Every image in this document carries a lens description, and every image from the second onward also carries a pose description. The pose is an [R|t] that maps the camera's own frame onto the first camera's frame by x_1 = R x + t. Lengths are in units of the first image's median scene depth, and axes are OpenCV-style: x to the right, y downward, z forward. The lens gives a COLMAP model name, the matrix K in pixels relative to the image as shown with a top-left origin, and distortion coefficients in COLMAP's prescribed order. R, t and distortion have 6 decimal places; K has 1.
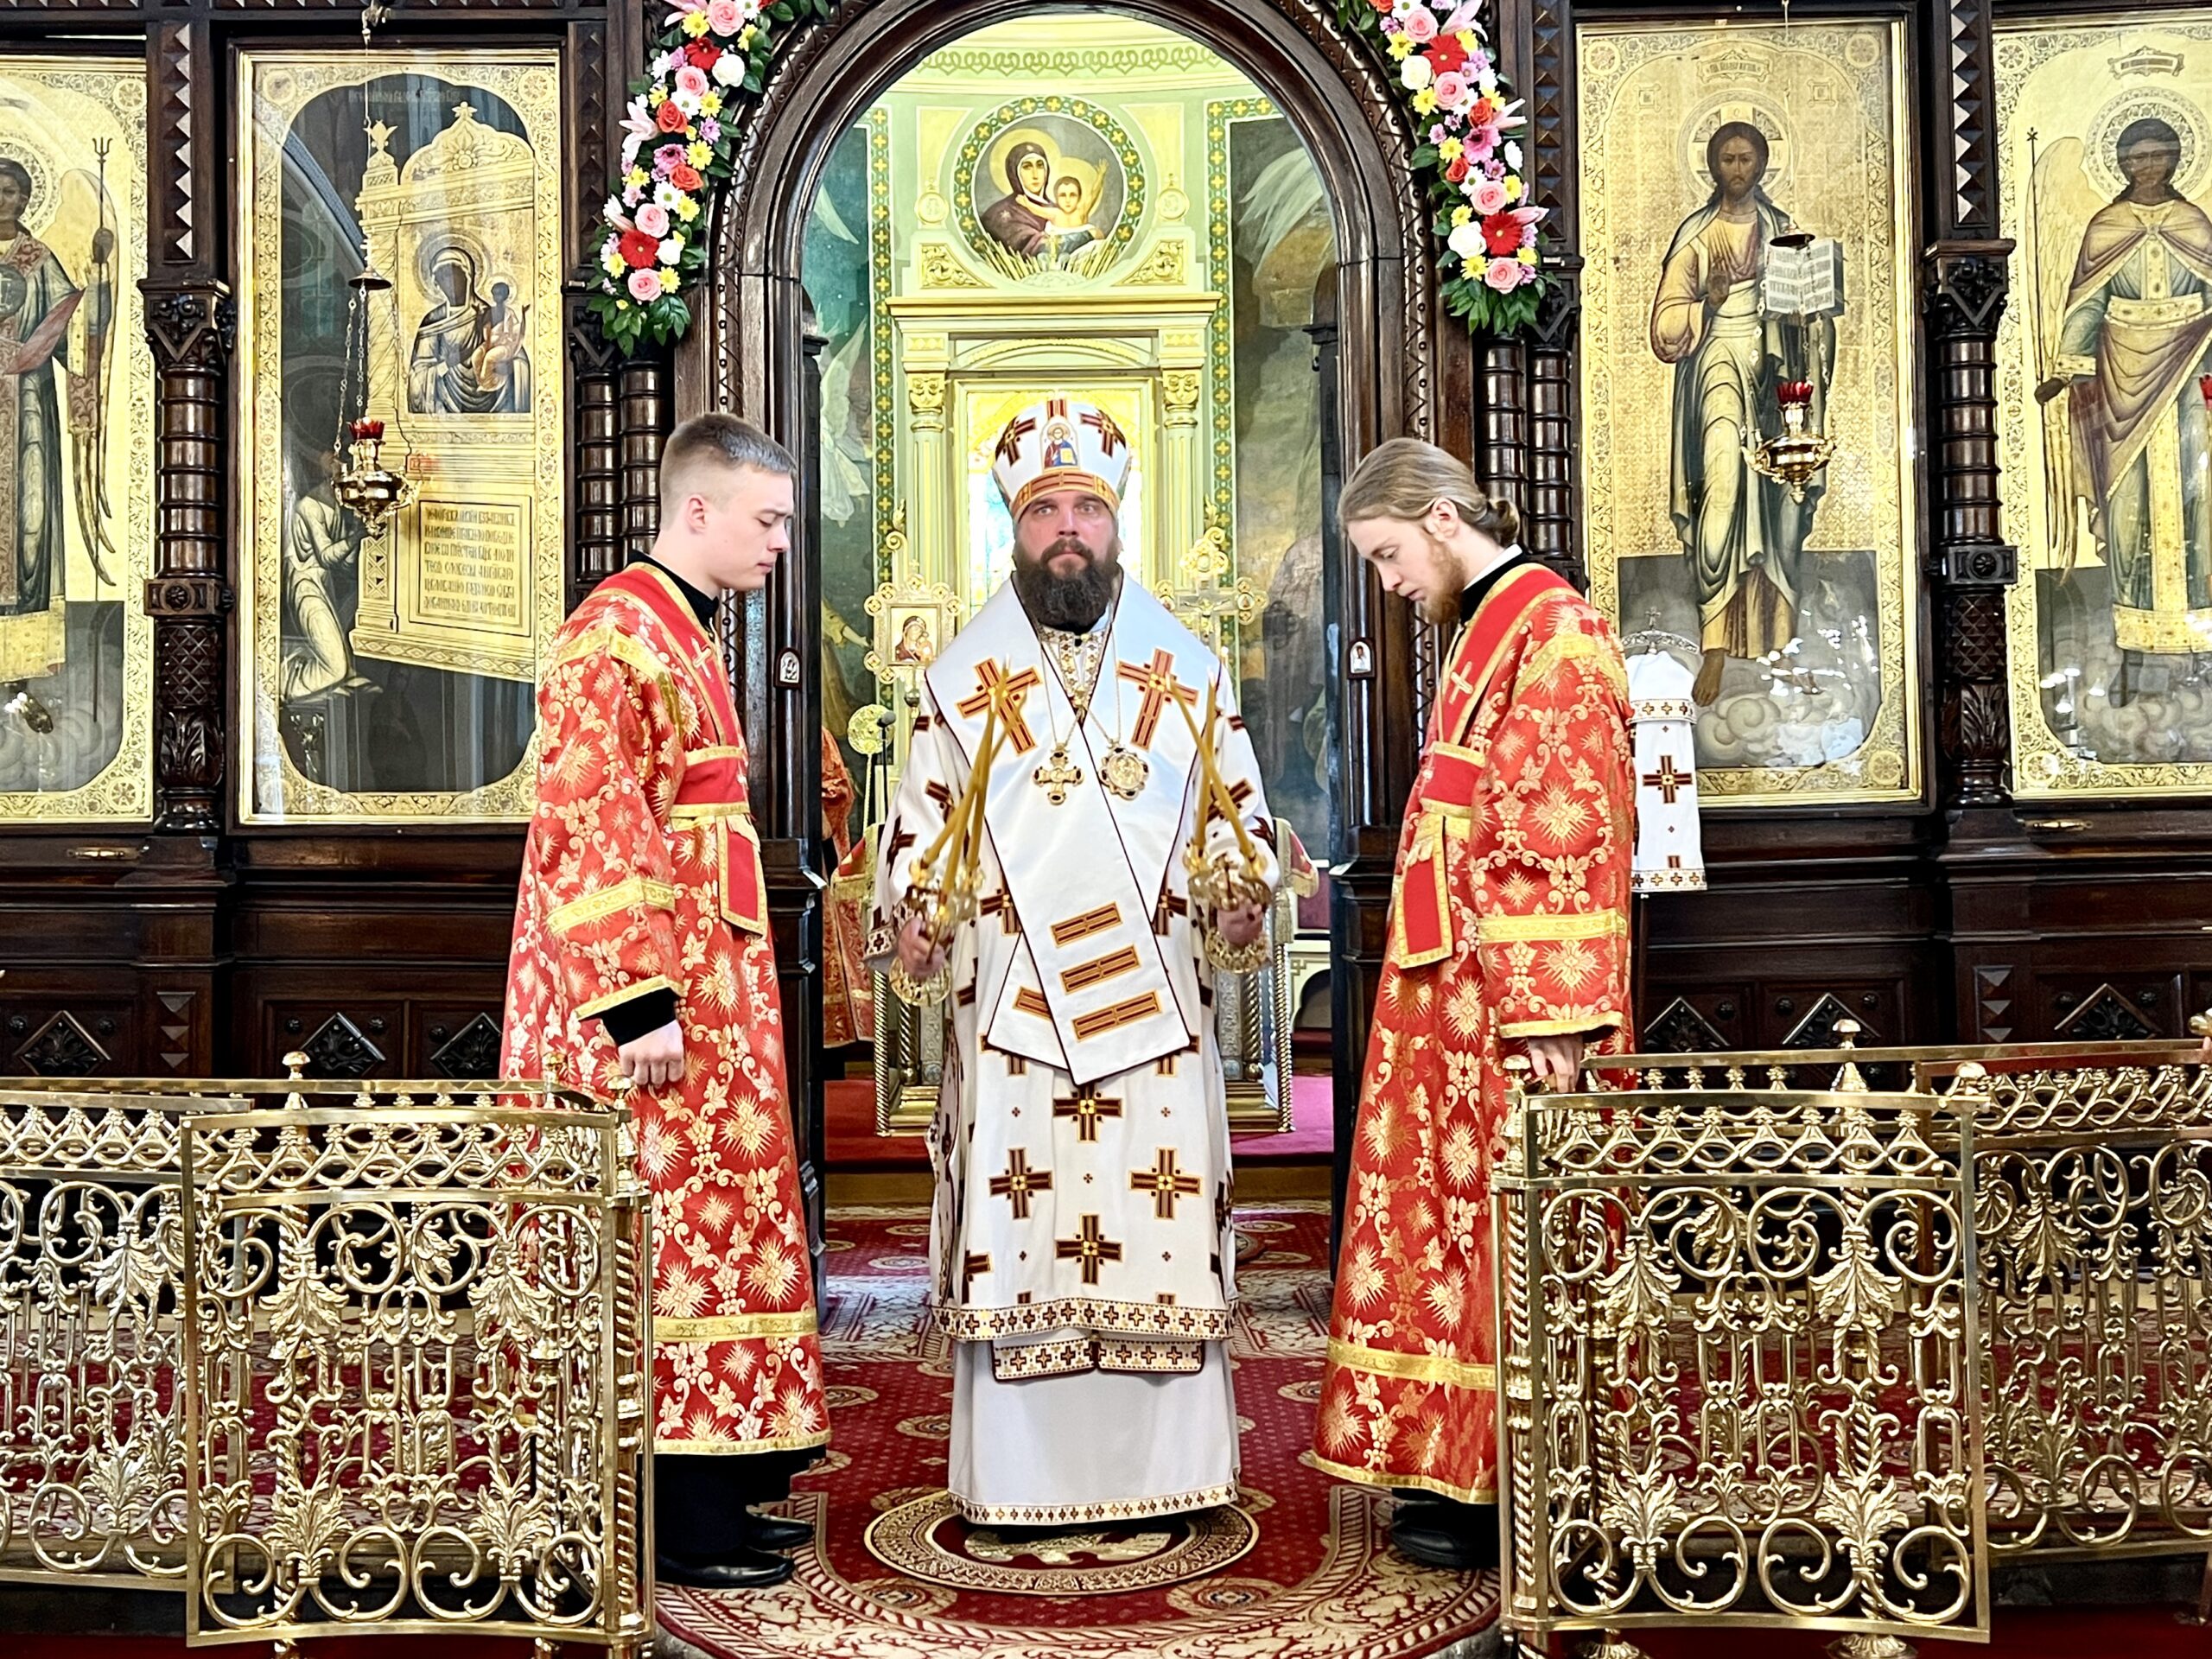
lens RADIAL K [[2449.4, 0, 1019.0], [0, 2449.4, 737.7], [0, 0, 1]] dist [0.083251, -0.234725]
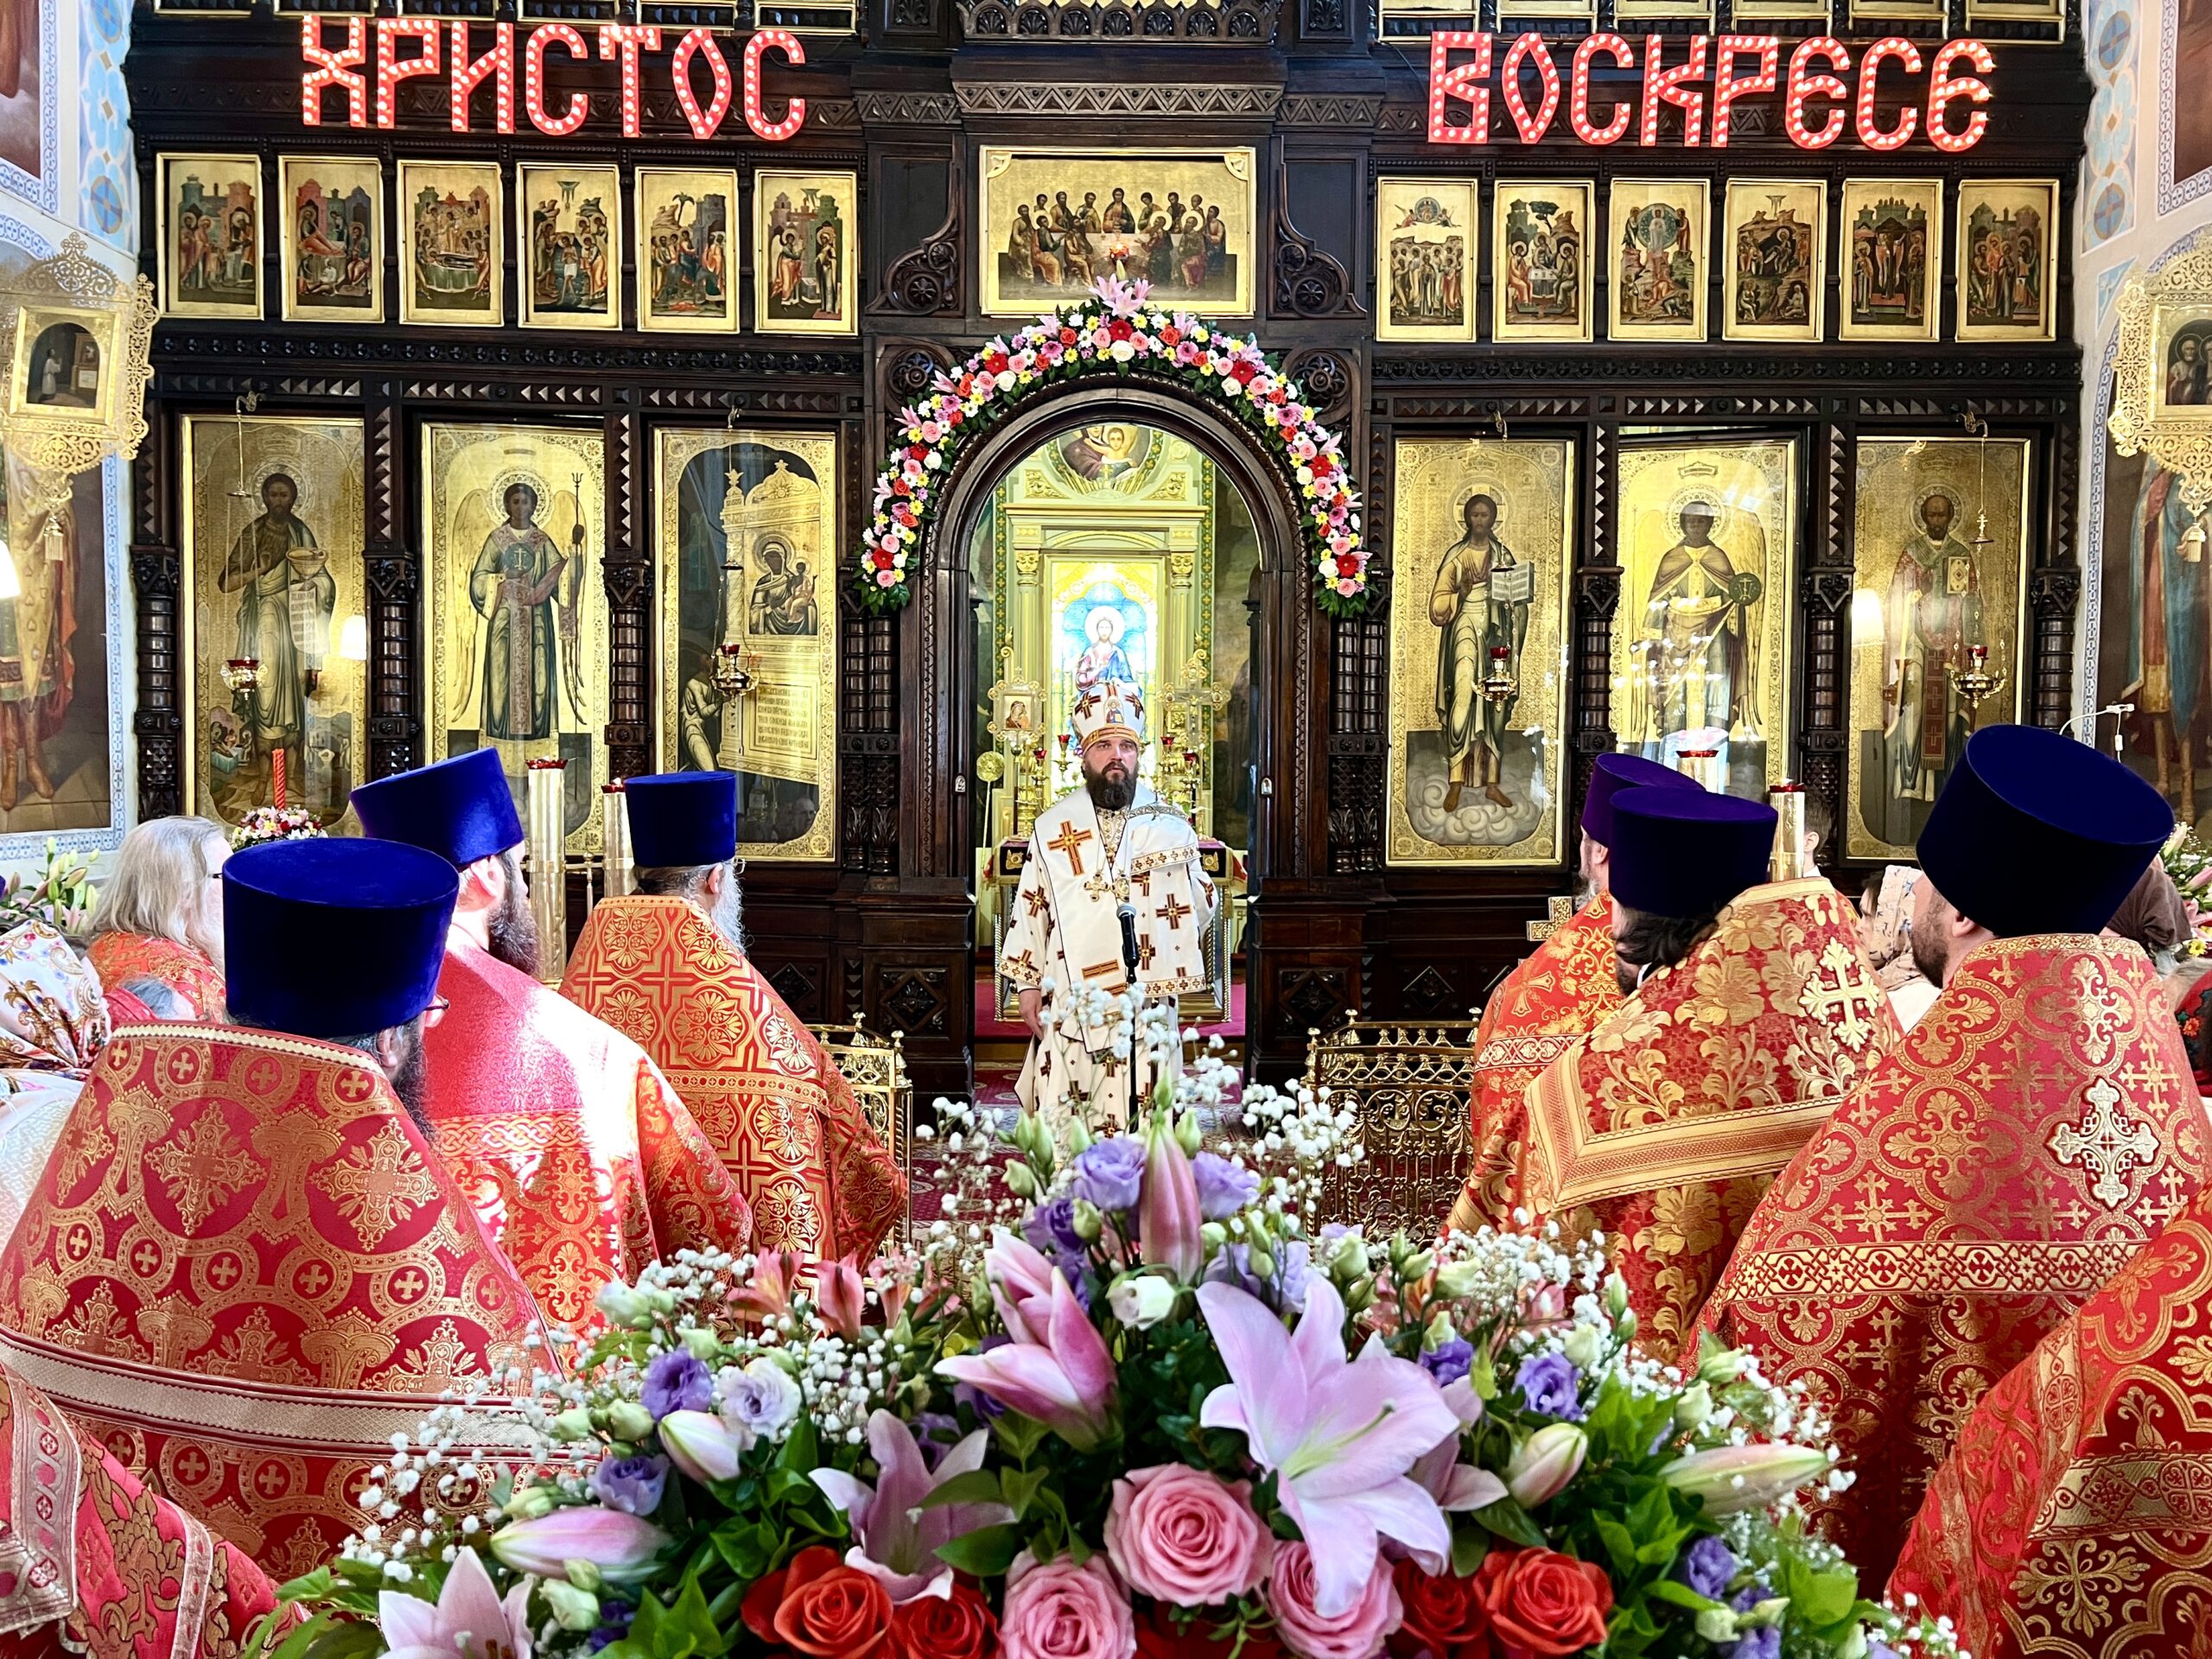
lens RADIAL K [[1658.6, 0, 1143.6], [0, 1658.6, 861.5], [0, 0, 1]] dist [0.057666, -0.119293]
pose [[0.998845, 0.020707, 0.043349, -0.008083], [-0.024513, 0.995713, 0.089184, -0.083716], [-0.041317, -0.090143, 0.995071, -0.254225]]
